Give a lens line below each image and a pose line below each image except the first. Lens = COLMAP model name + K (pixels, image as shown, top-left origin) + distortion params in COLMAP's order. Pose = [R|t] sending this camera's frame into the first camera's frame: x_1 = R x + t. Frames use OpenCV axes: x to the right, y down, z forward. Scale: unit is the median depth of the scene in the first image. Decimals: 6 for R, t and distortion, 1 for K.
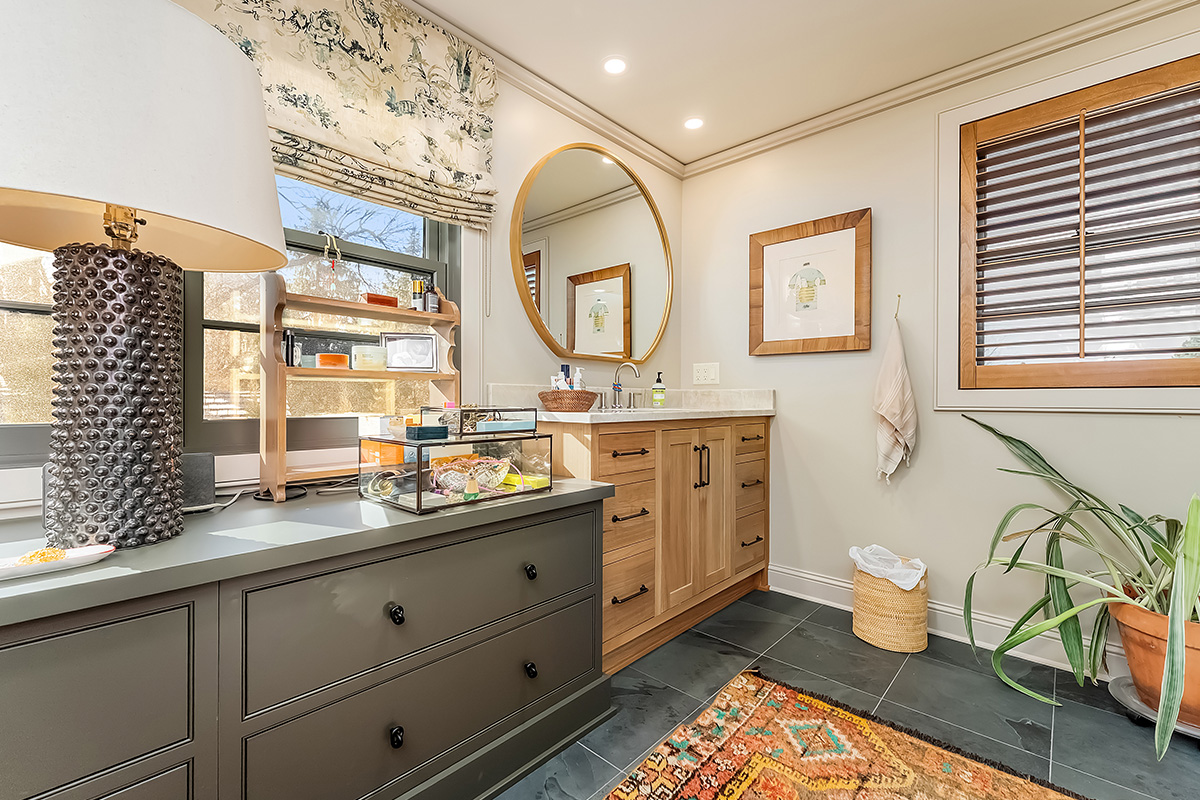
lens RADIAL K [[494.1, 0, 595.2], [0, 494.1, 364.9], [0, 0, 1]] dist [0.000483, -0.000143]
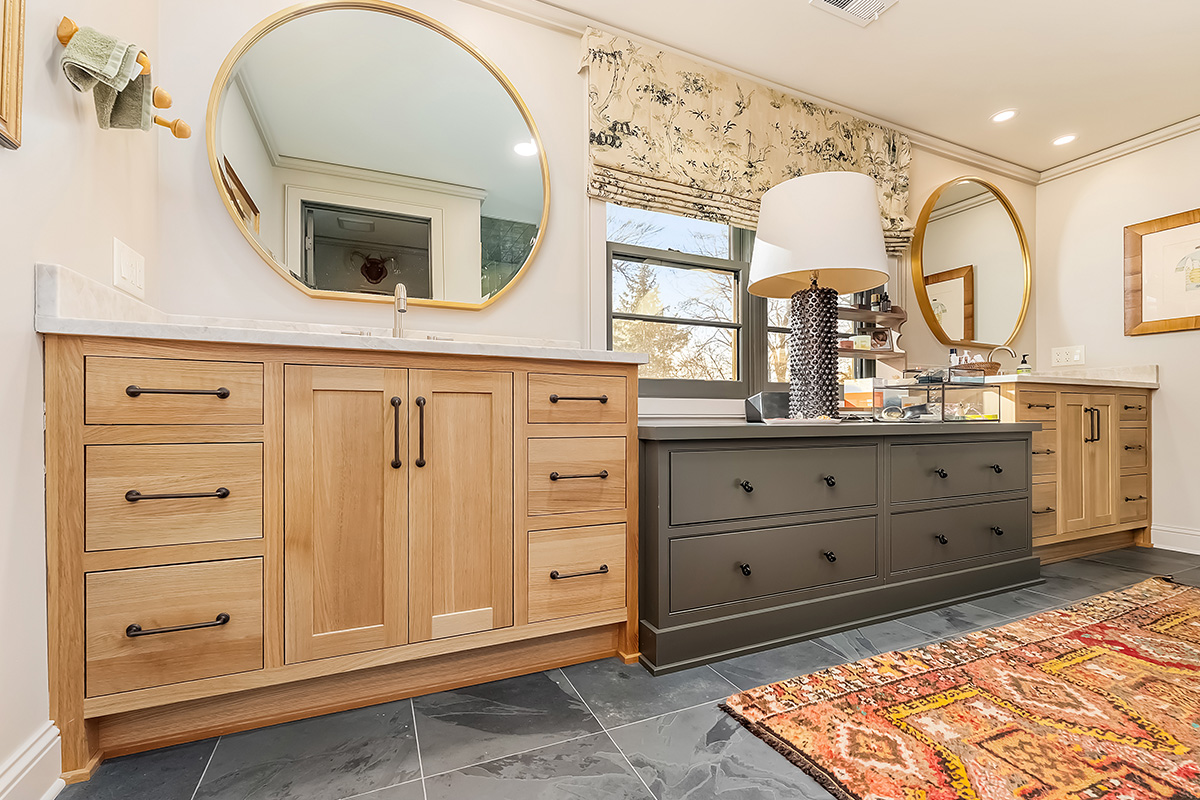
lens RADIAL K [[494.2, 0, 599.2], [0, 494.2, 390.9], [0, 0, 1]] dist [-0.000517, -0.000189]
pose [[0.921083, -0.021983, -0.388745, -0.438892], [0.030085, 0.999438, 0.014765, 0.066698], [0.388202, -0.025295, 0.921227, -0.613022]]
